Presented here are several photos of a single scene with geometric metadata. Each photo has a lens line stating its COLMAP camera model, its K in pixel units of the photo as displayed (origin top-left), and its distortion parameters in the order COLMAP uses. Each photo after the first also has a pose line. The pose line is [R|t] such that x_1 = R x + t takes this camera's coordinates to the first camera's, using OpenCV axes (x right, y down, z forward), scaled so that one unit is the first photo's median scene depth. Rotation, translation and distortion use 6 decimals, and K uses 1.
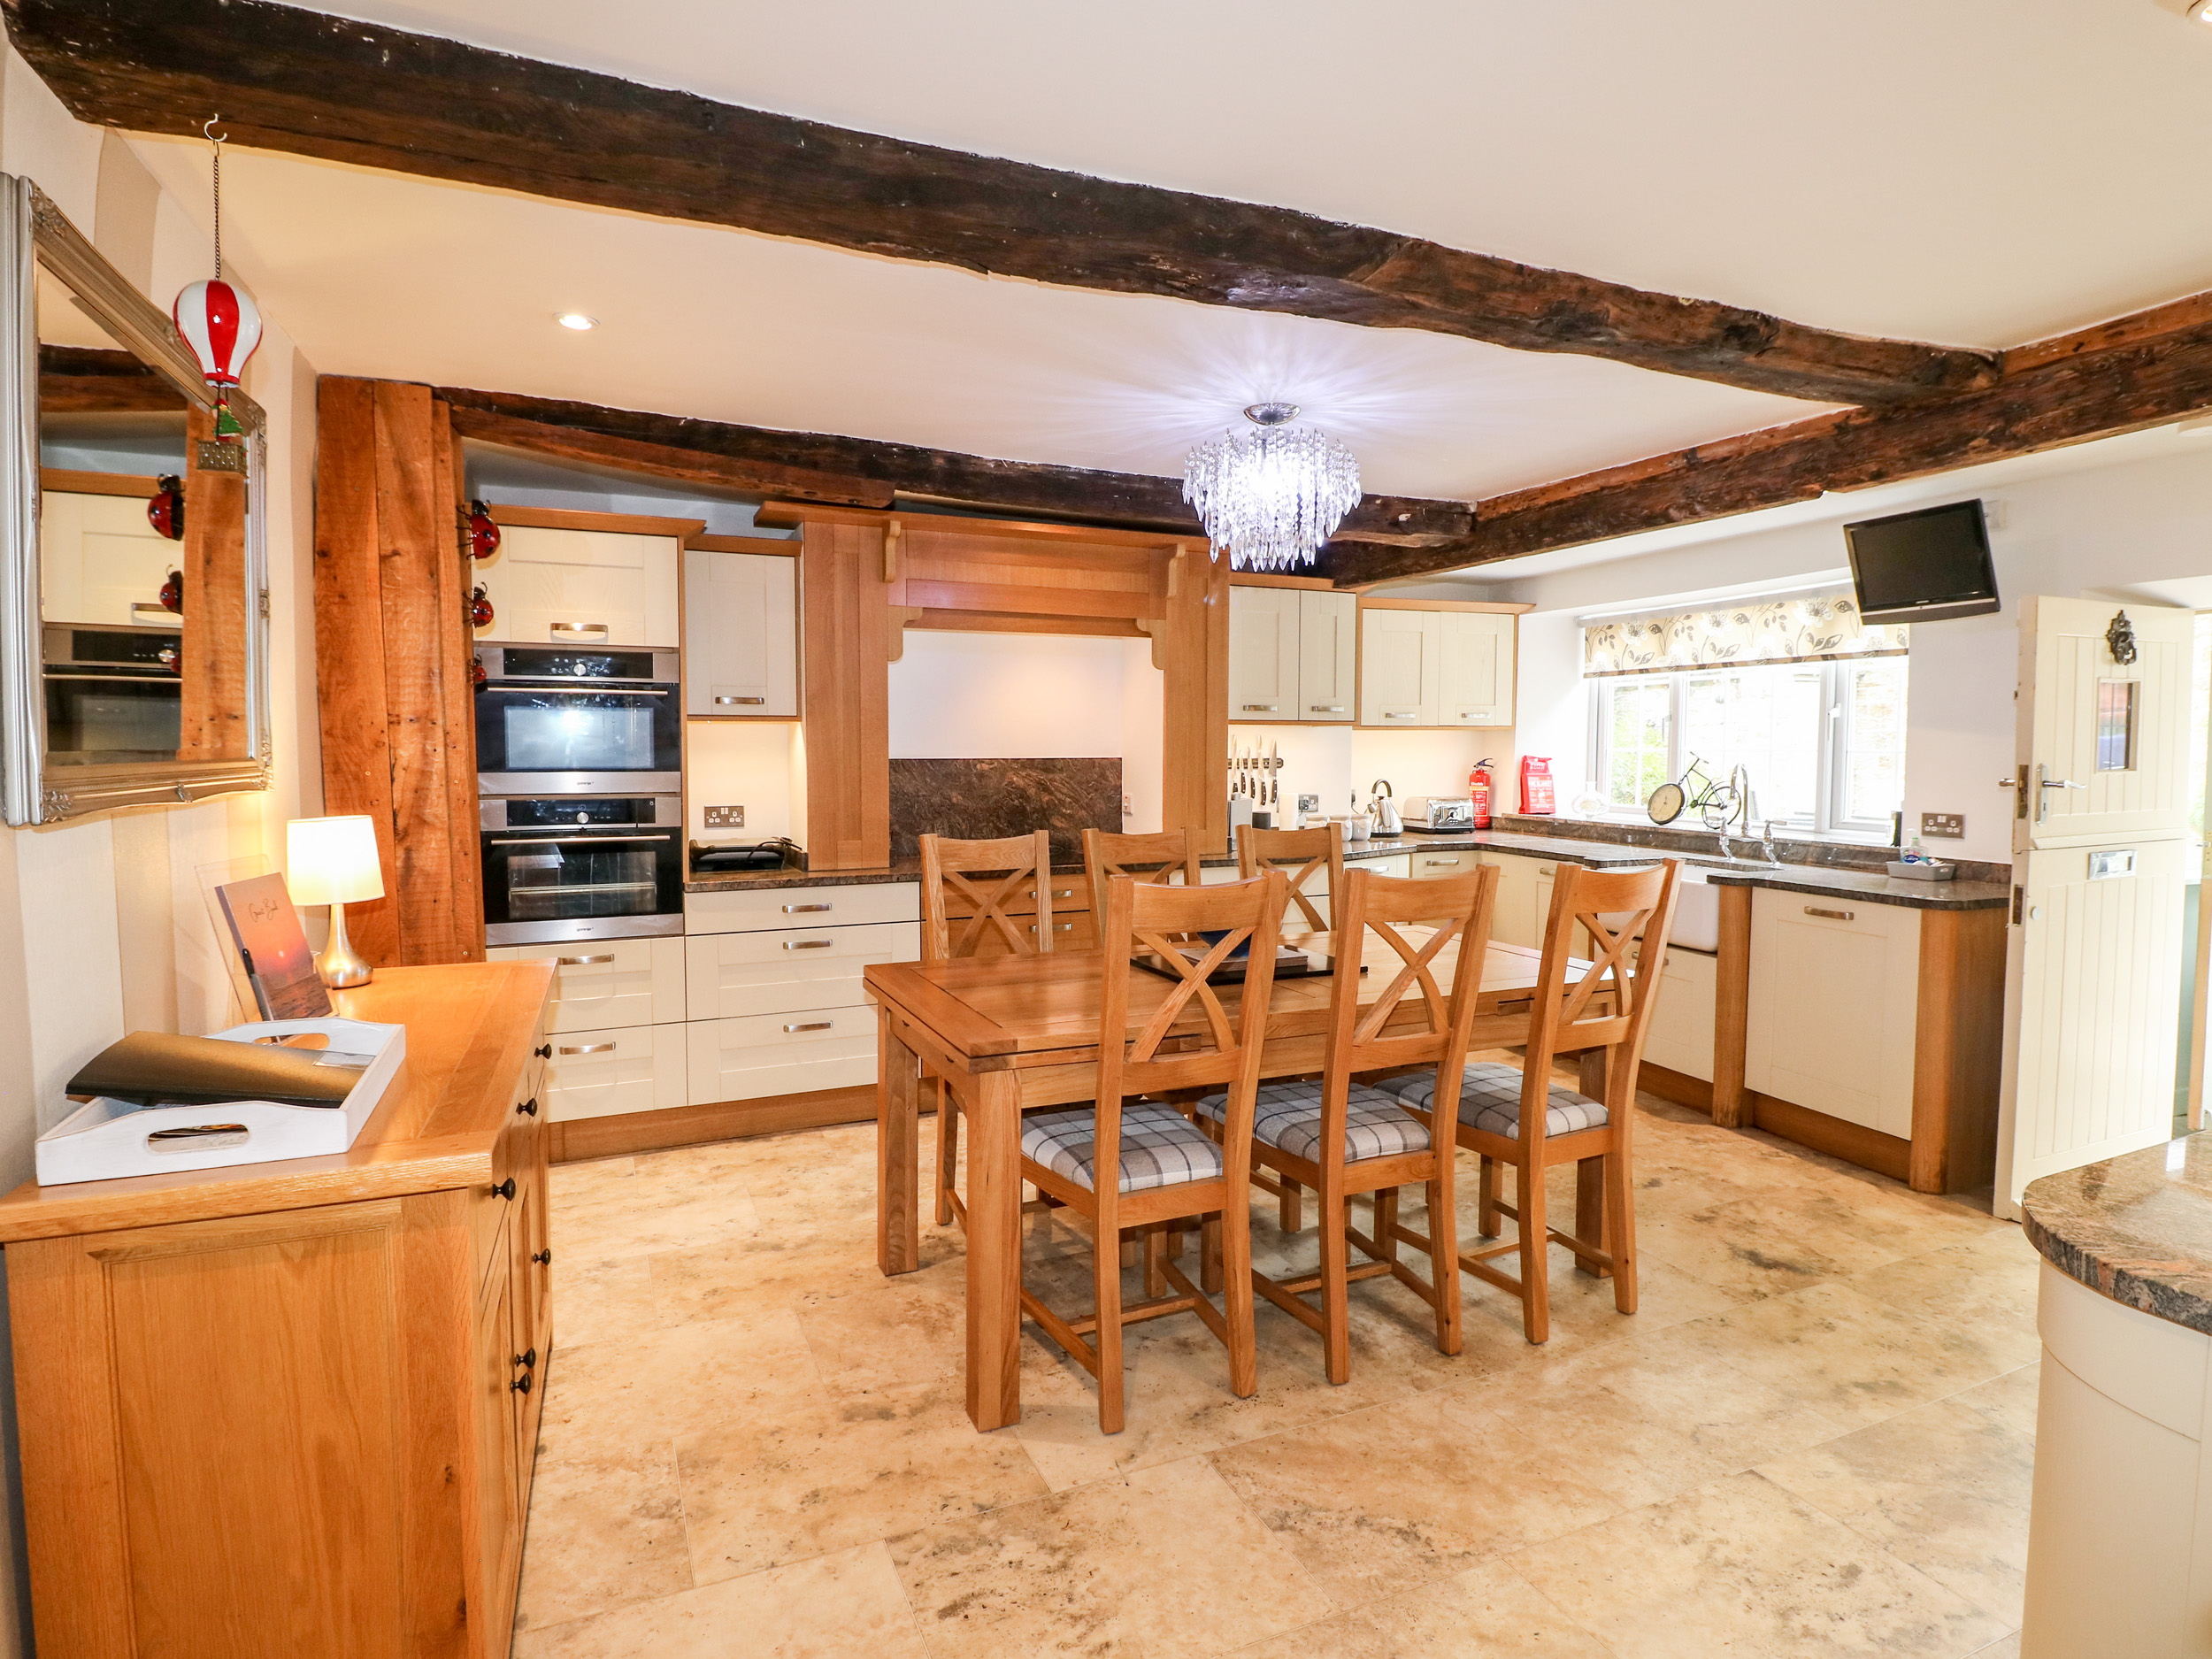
lens RADIAL K [[1163.4, 0, 1088.7], [0, 1163.4, 802.9], [0, 0, 1]] dist [0.002511, -0.015870]
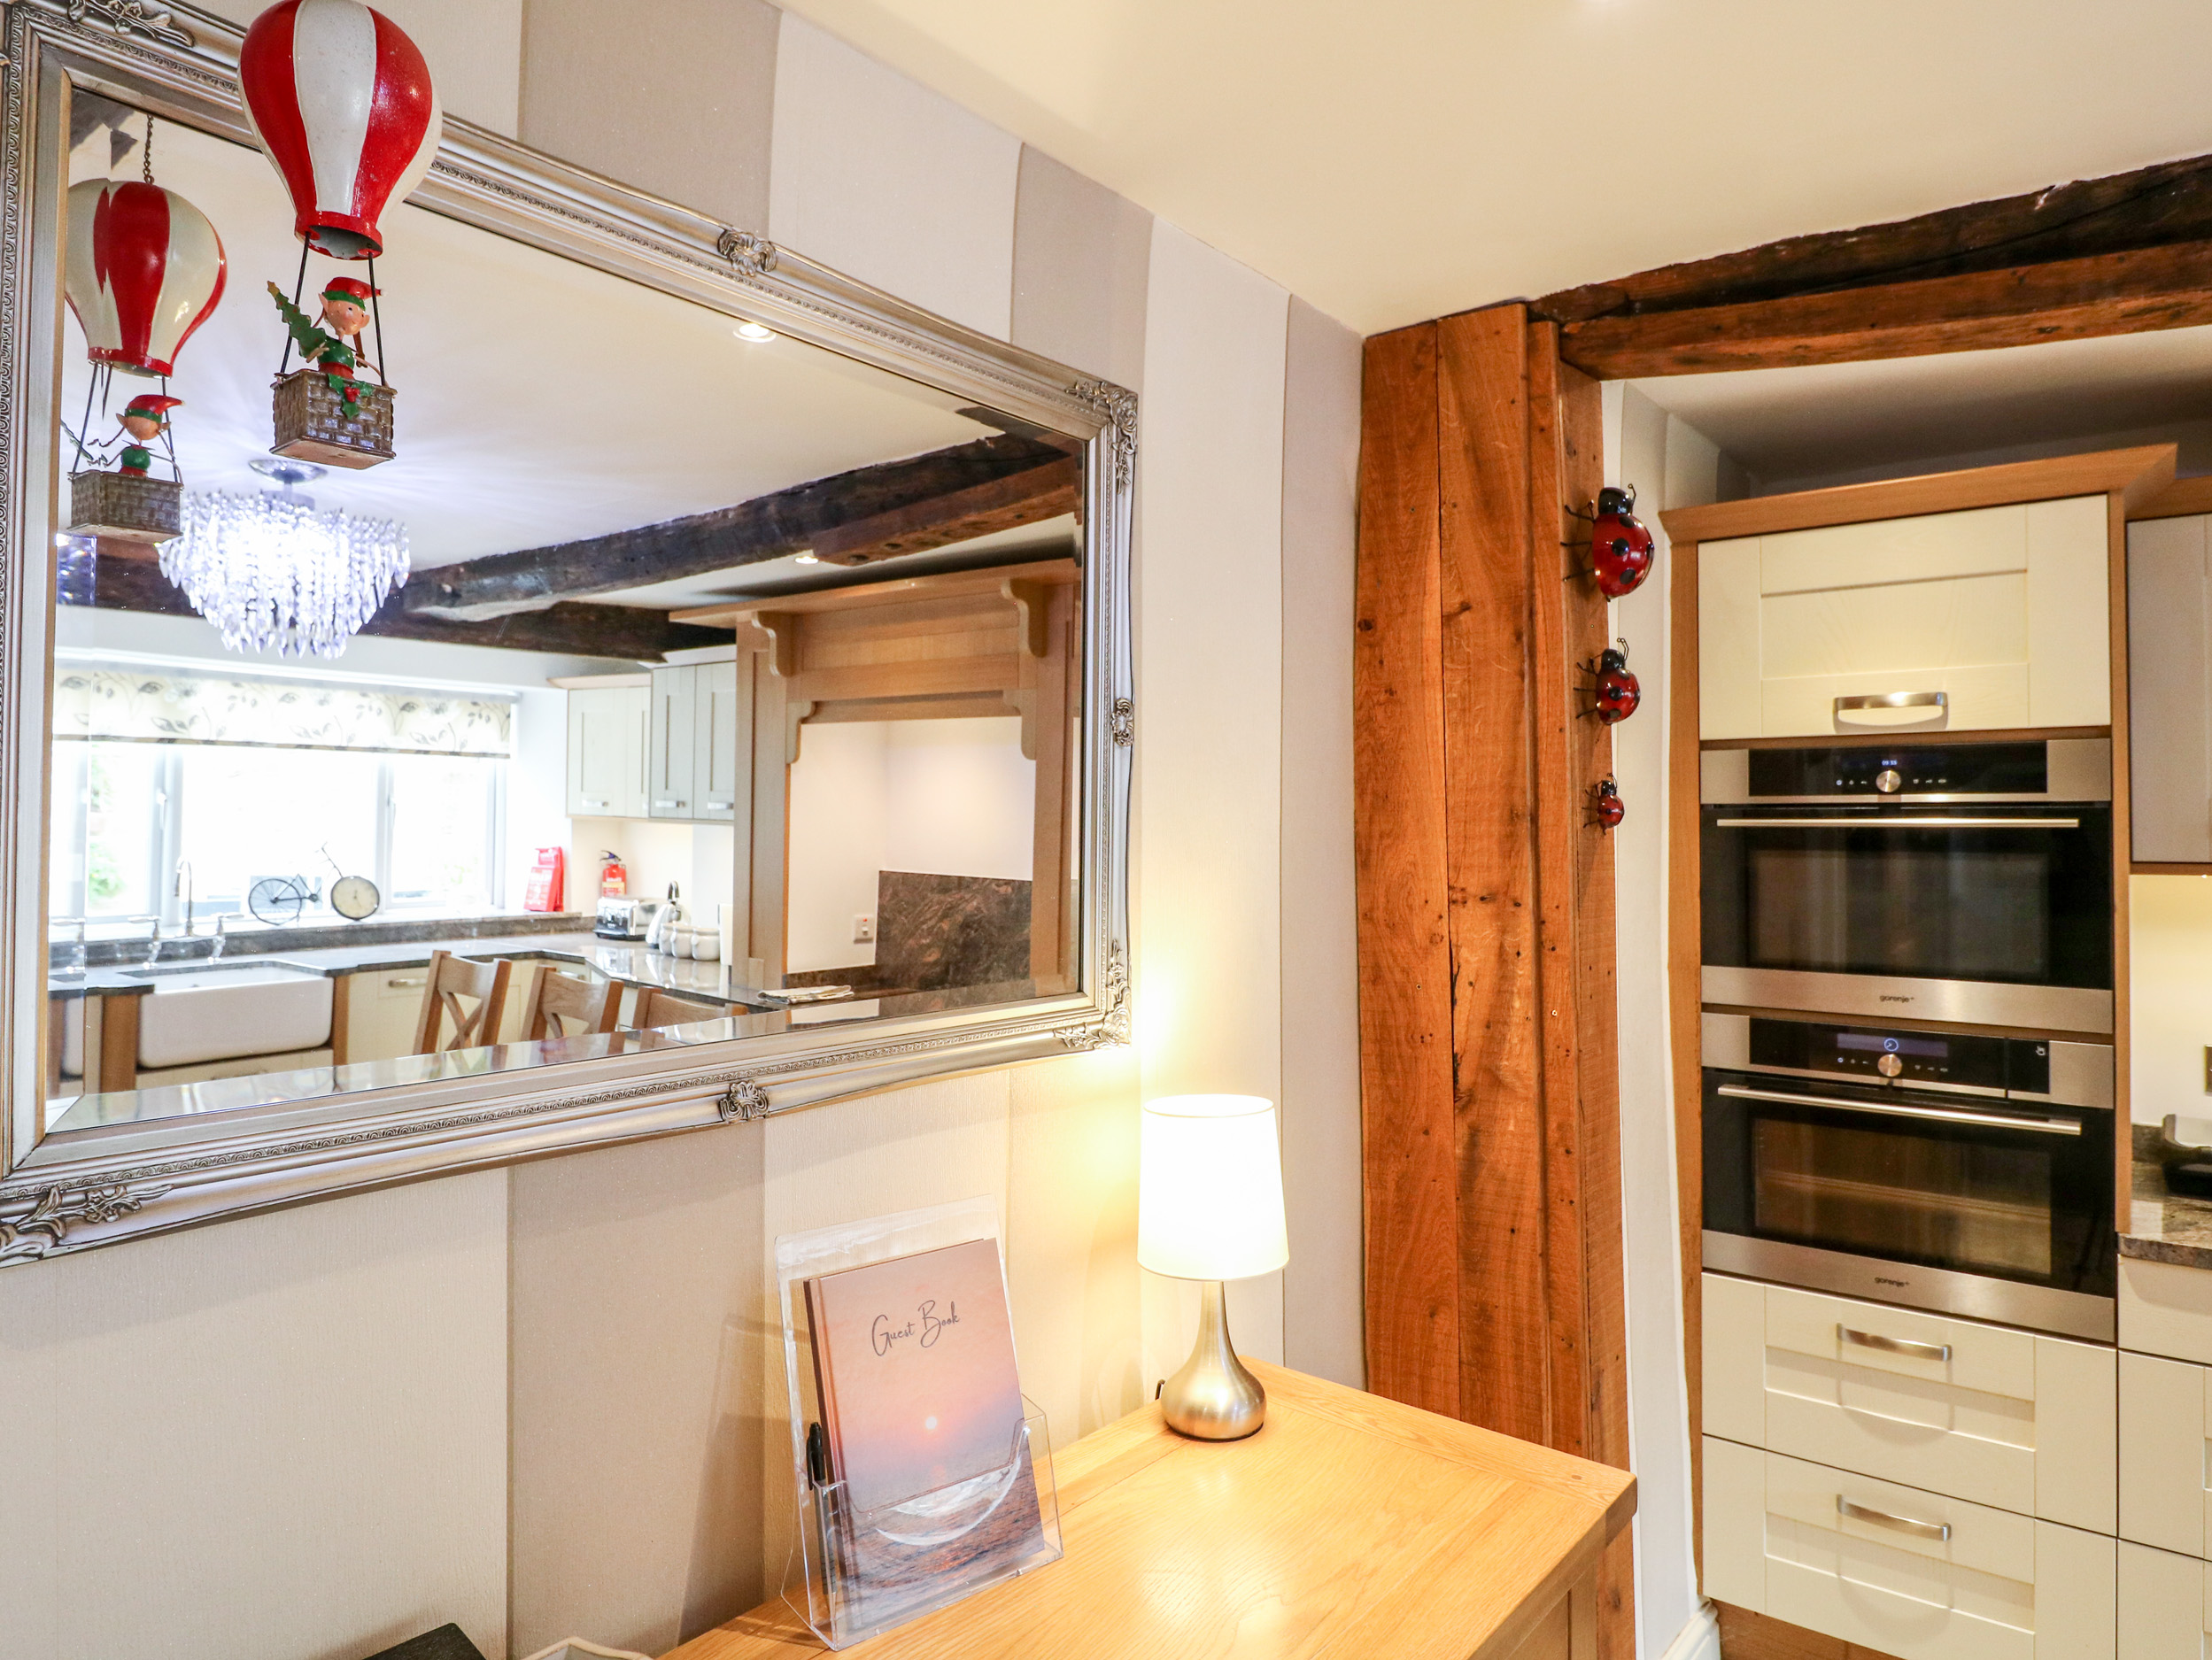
lens RADIAL K [[1349.8, 0, 1121.2], [0, 1349.8, 812.0], [0, 0, 1]] dist [0.000327, -0.004641]
pose [[0.486351, -0.013428, -0.873661, -0.096075], [-0.046592, 0.998061, -0.041277, -0.077145], [0.872521, 0.060781, 0.484782, 0.523934]]
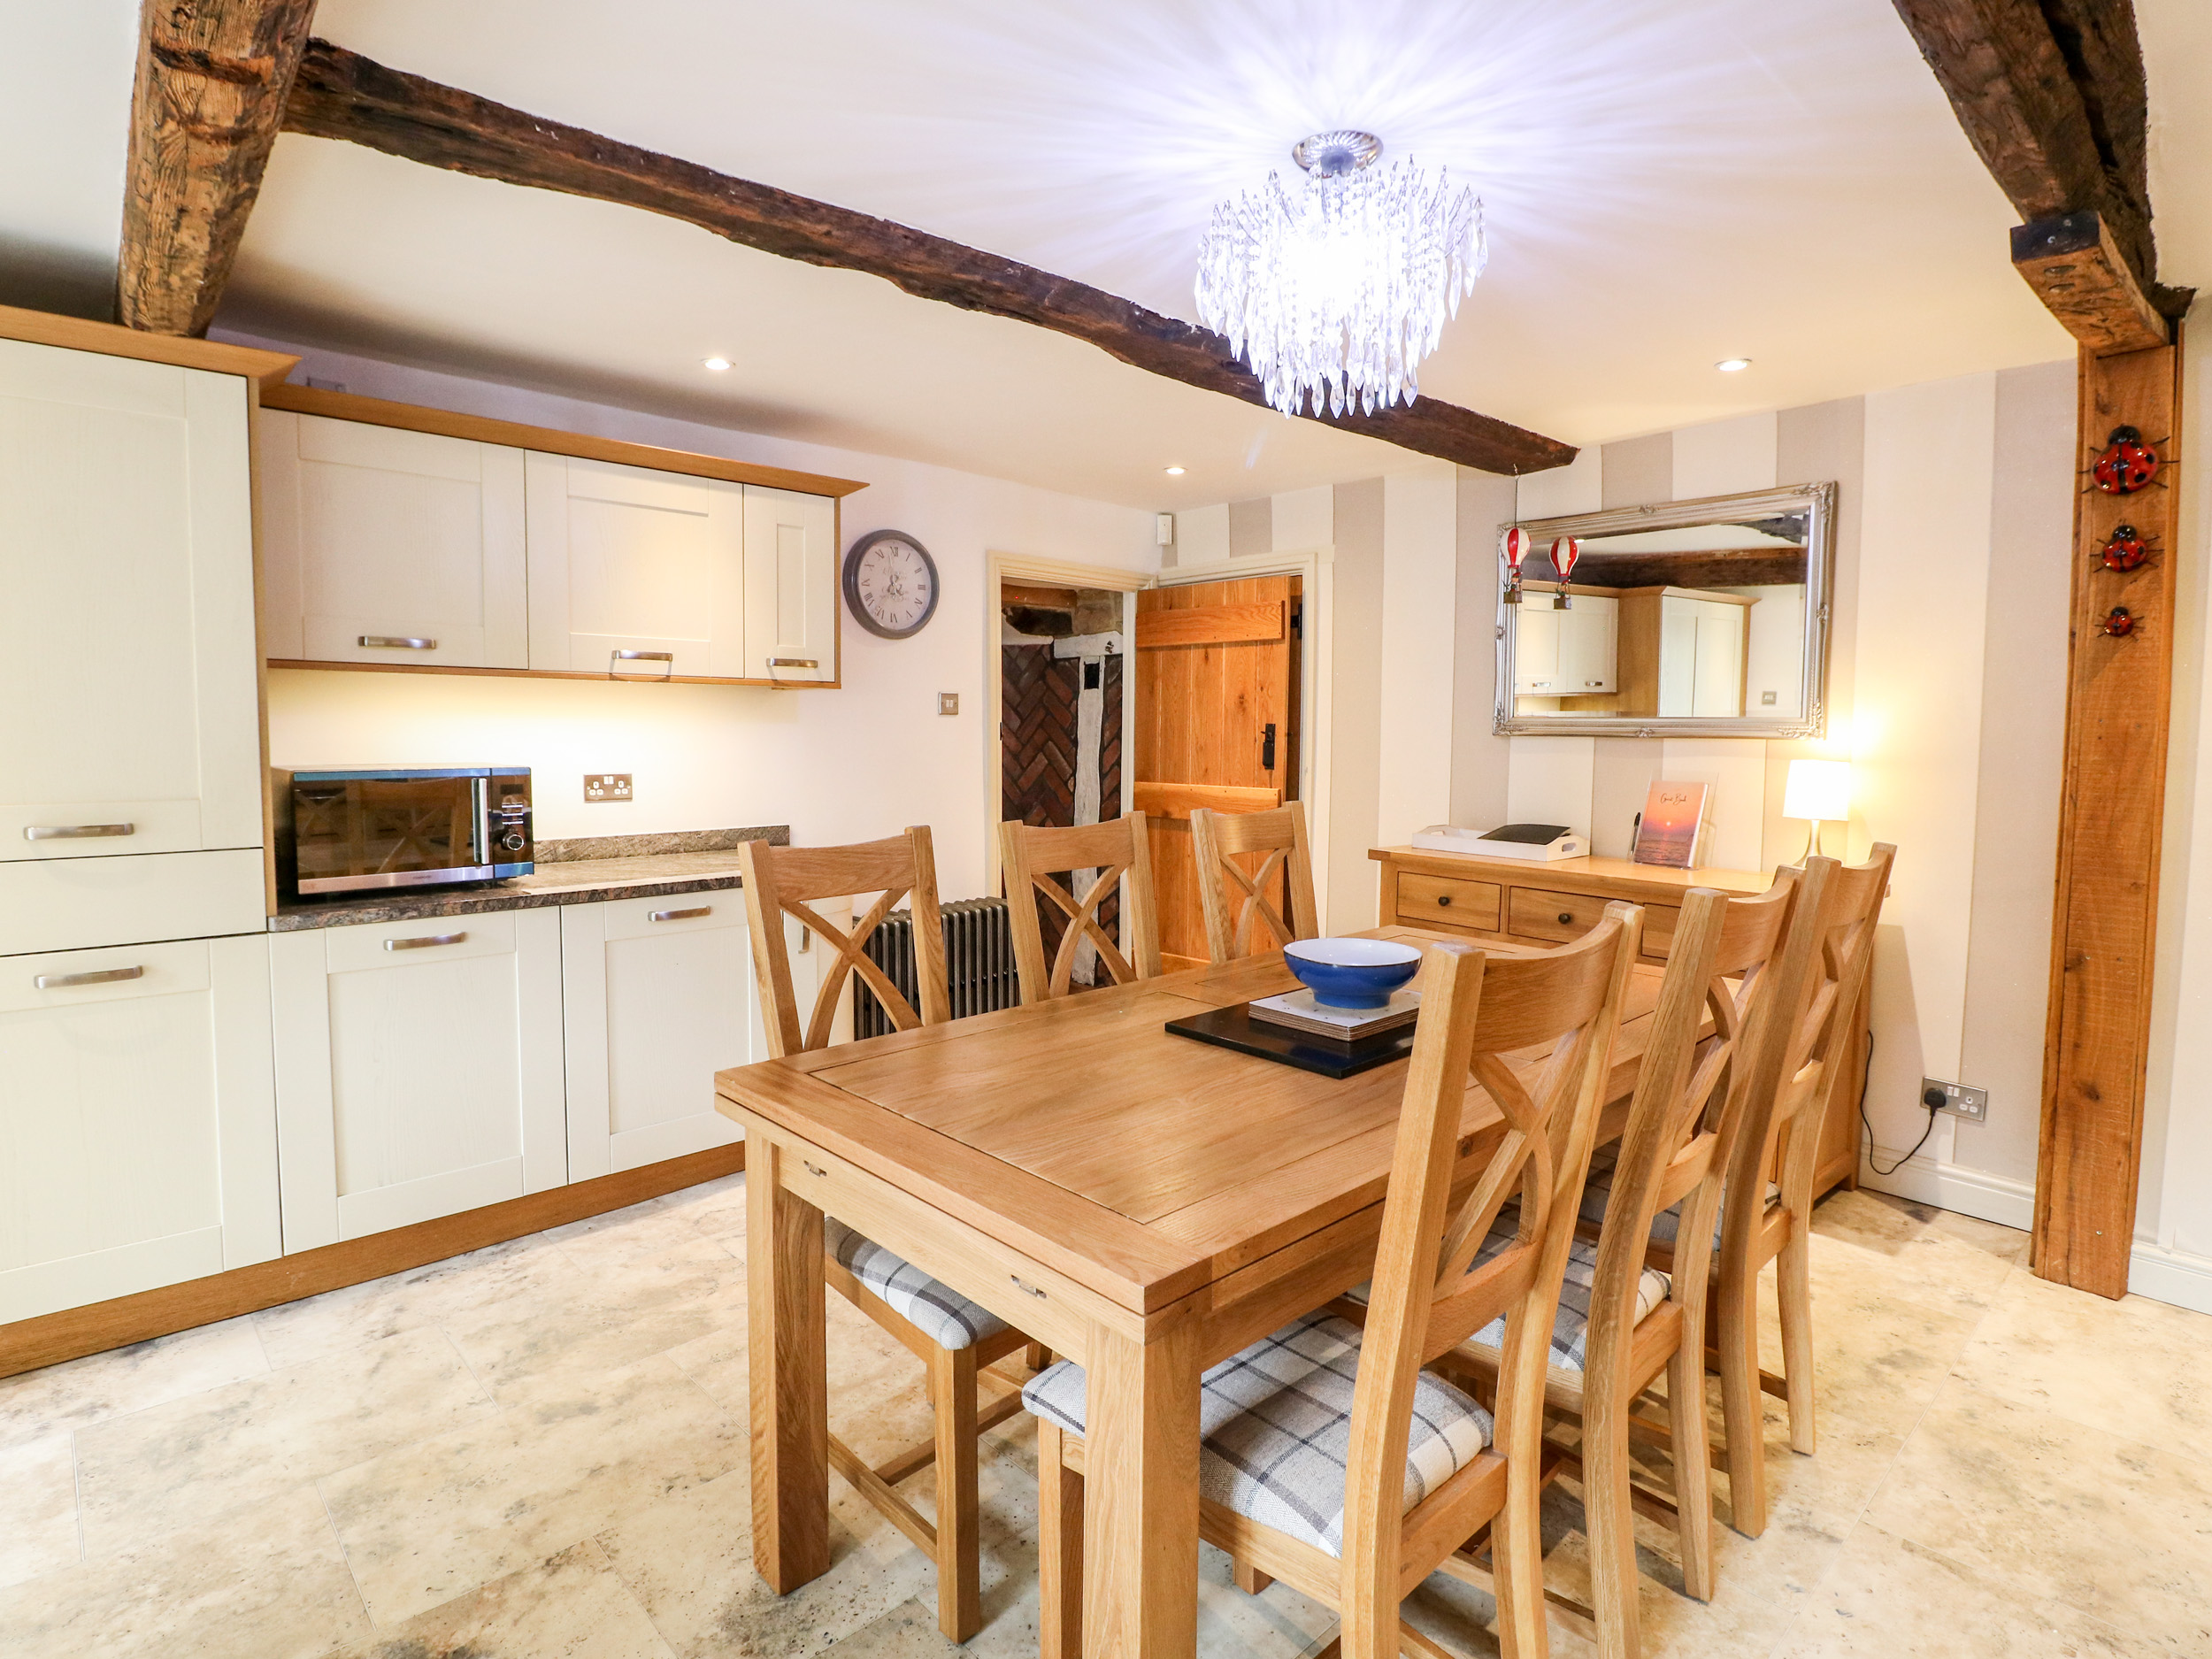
lens RADIAL K [[1141.4, 0, 1116.1], [0, 1141.4, 802.1], [0, 0, 1]] dist [-0.000789, -0.014997]
pose [[-0.927581, 0.016799, -0.373244, 0.512500], [-0.027030, 0.993354, 0.111885, -0.056456], [0.372643, 0.113871, -0.920962, 1.593005]]
